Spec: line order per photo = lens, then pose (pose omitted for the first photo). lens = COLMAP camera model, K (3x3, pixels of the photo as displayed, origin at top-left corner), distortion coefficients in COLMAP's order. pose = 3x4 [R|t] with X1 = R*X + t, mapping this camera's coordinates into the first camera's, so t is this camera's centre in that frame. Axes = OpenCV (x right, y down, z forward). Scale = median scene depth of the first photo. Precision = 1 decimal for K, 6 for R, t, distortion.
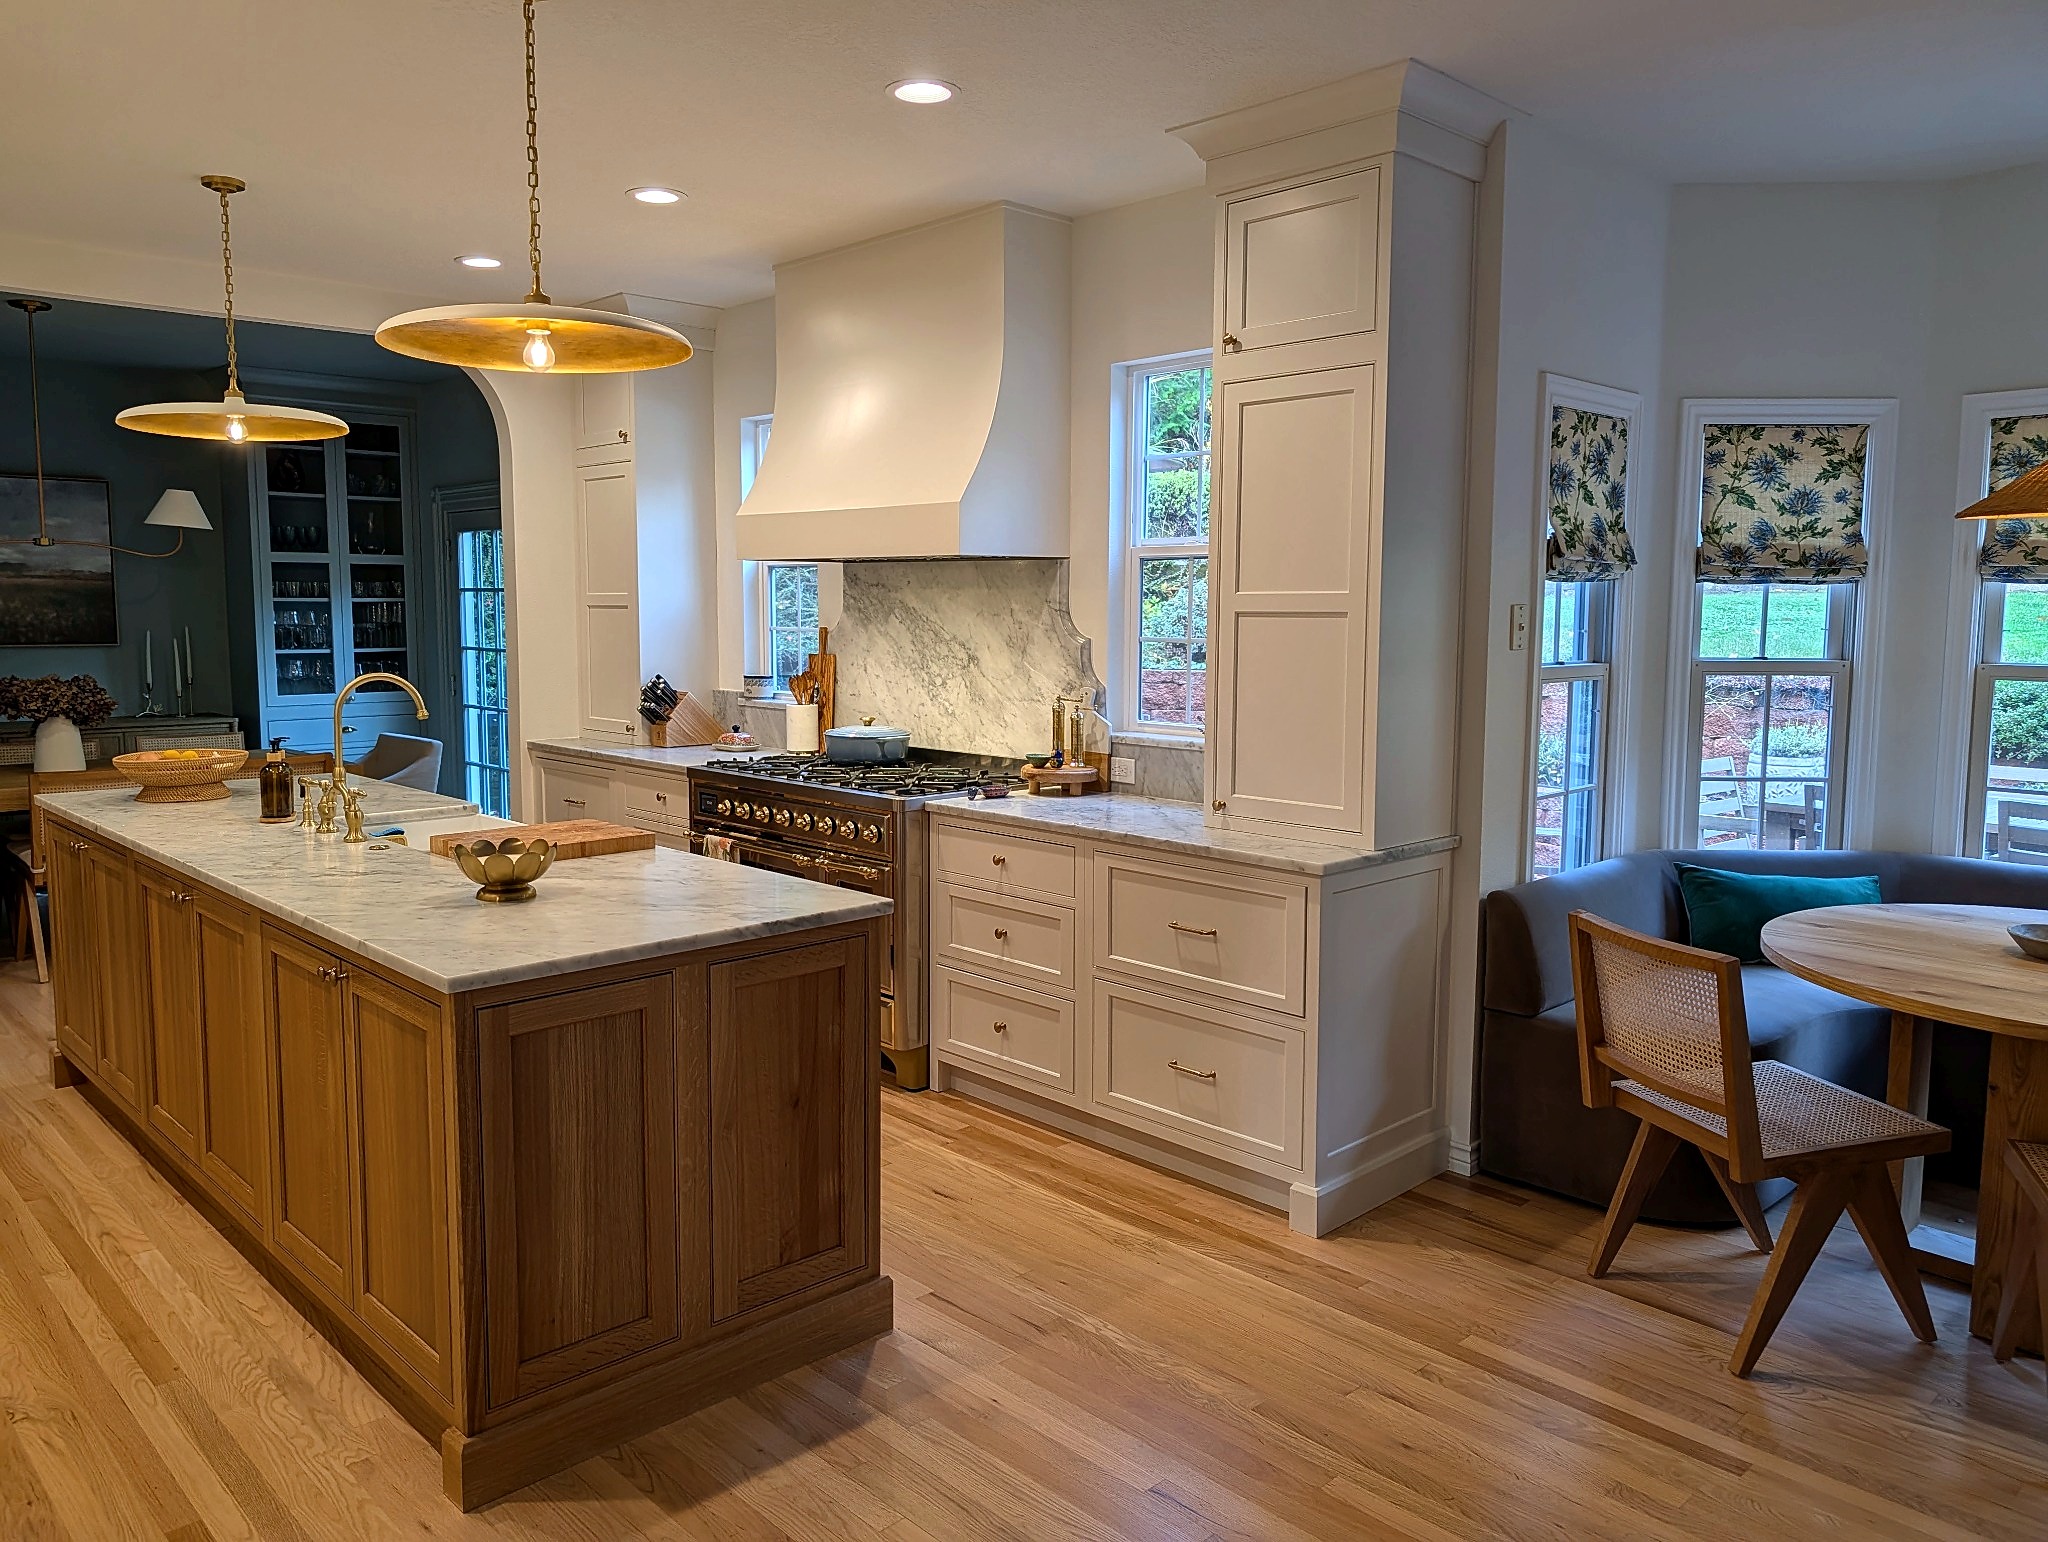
lens RADIAL K [[1474.2, 0, 997.5], [0, 1474.2, 743.9], [0, 0, 1]] dist [0.042308, -0.048412]
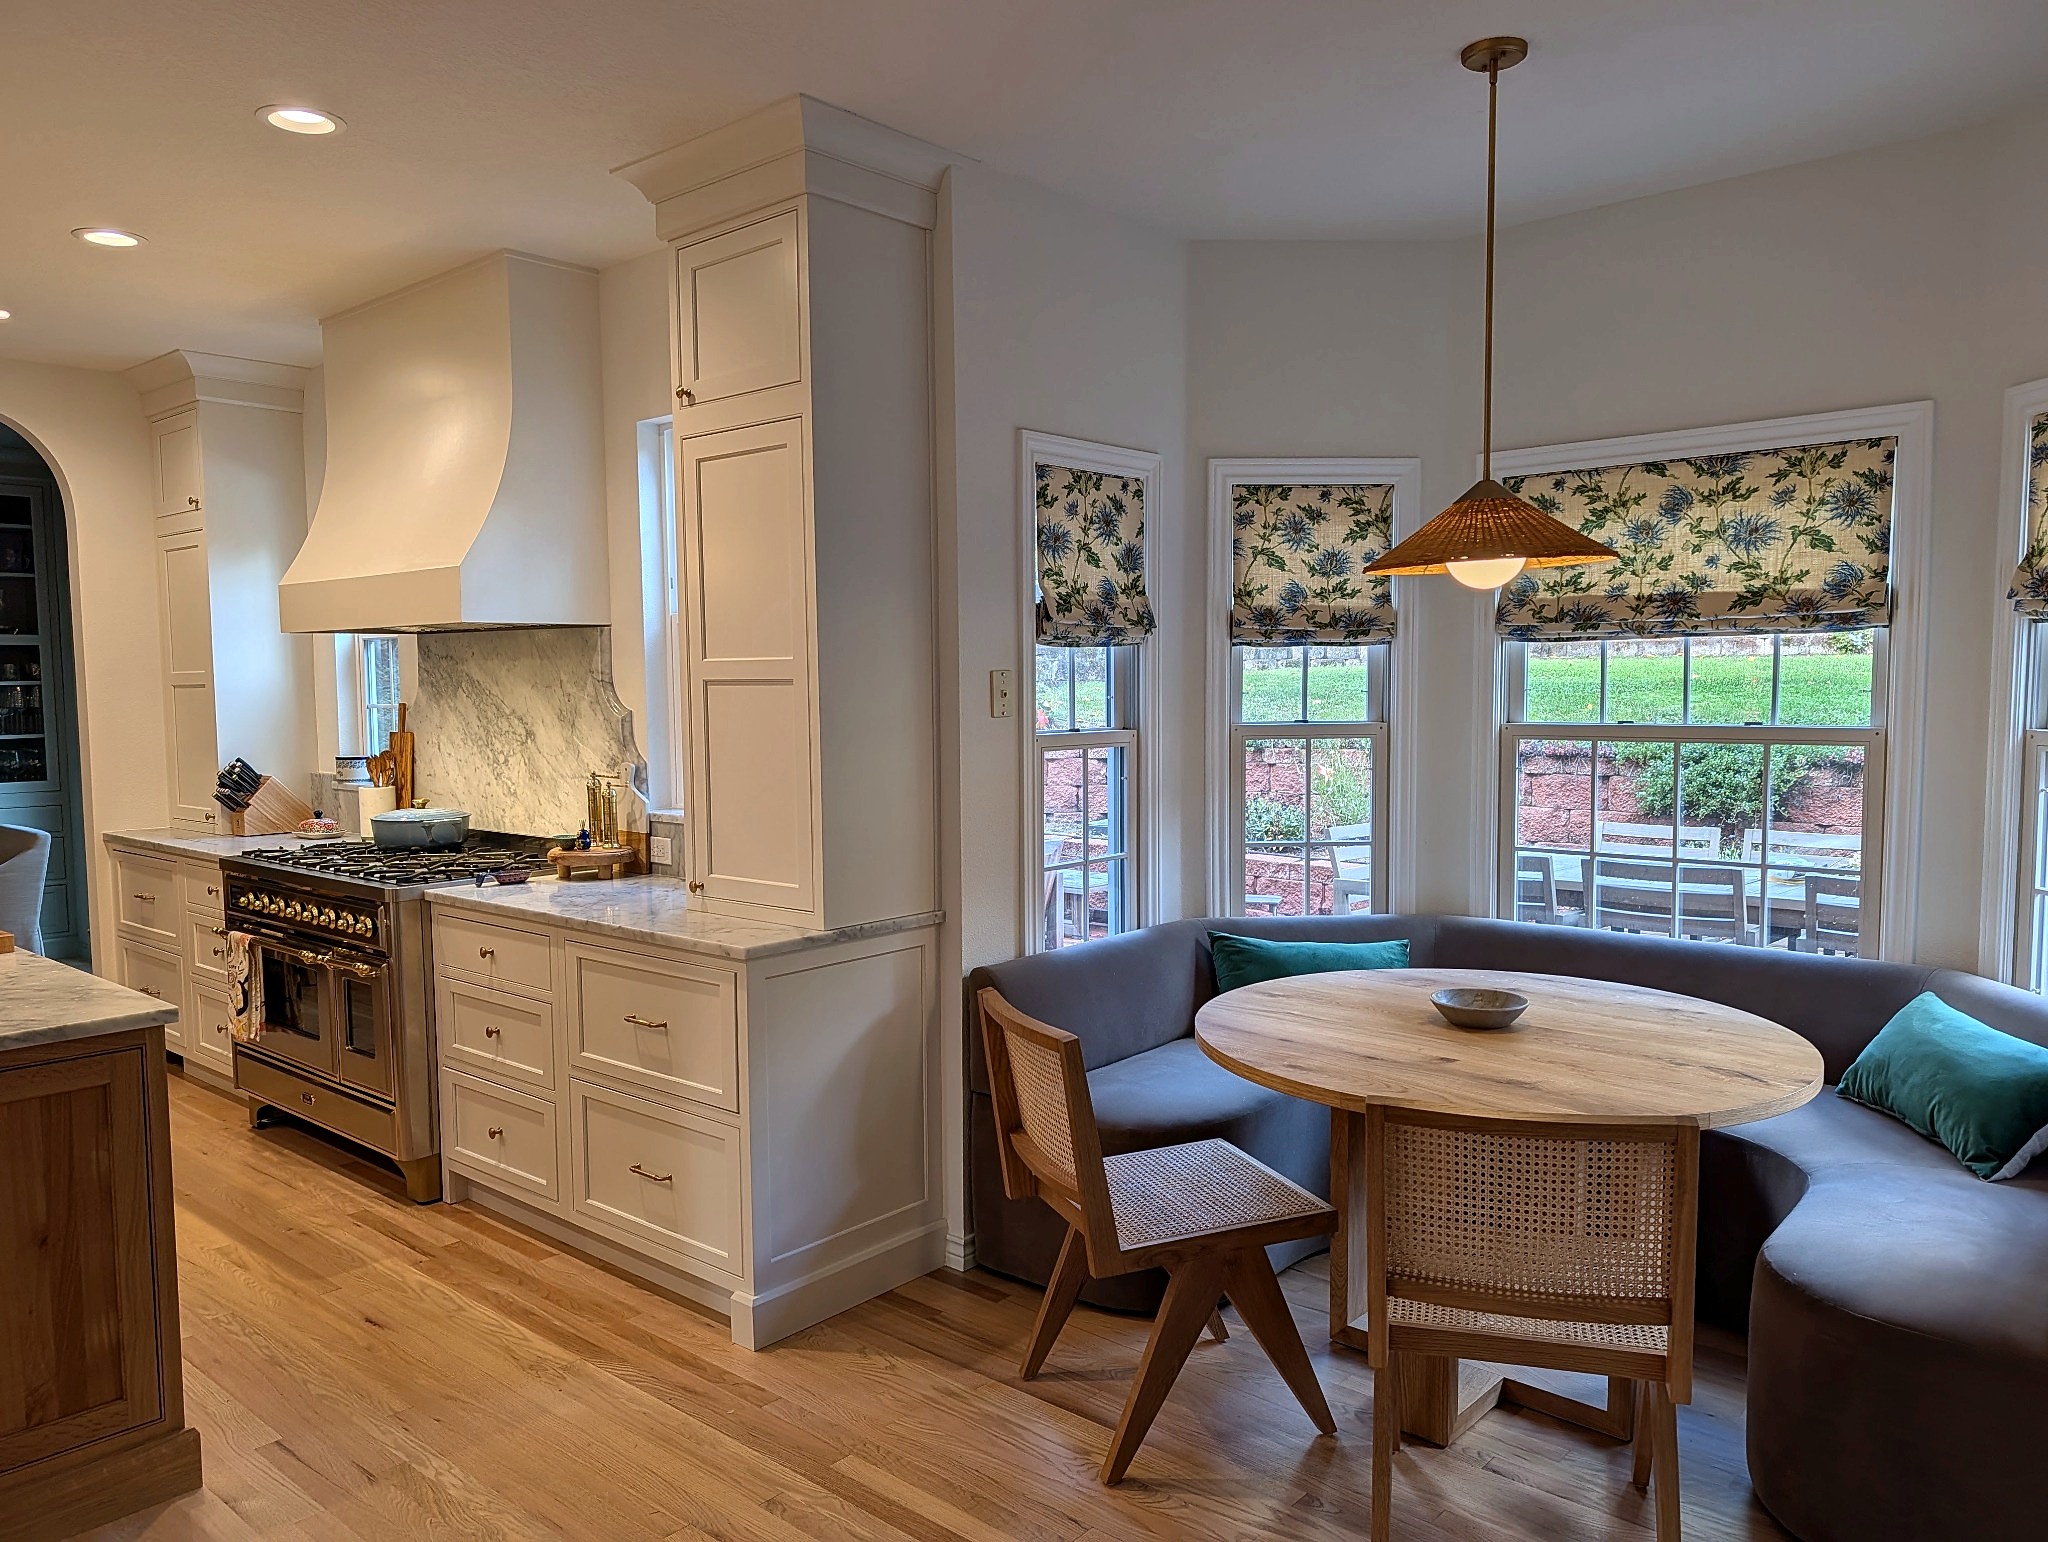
lens RADIAL K [[1474.2, 0, 1007.0], [0, 1474.2, 788.4], [0, 0, 1]] dist [0.042308, -0.048412]
pose [[0.996242, -0.019421, 0.084403, 0.234373], [0.021140, 0.999586, -0.019524, 0.001590], [-0.083988, 0.021235, 0.996240, 0.040715]]
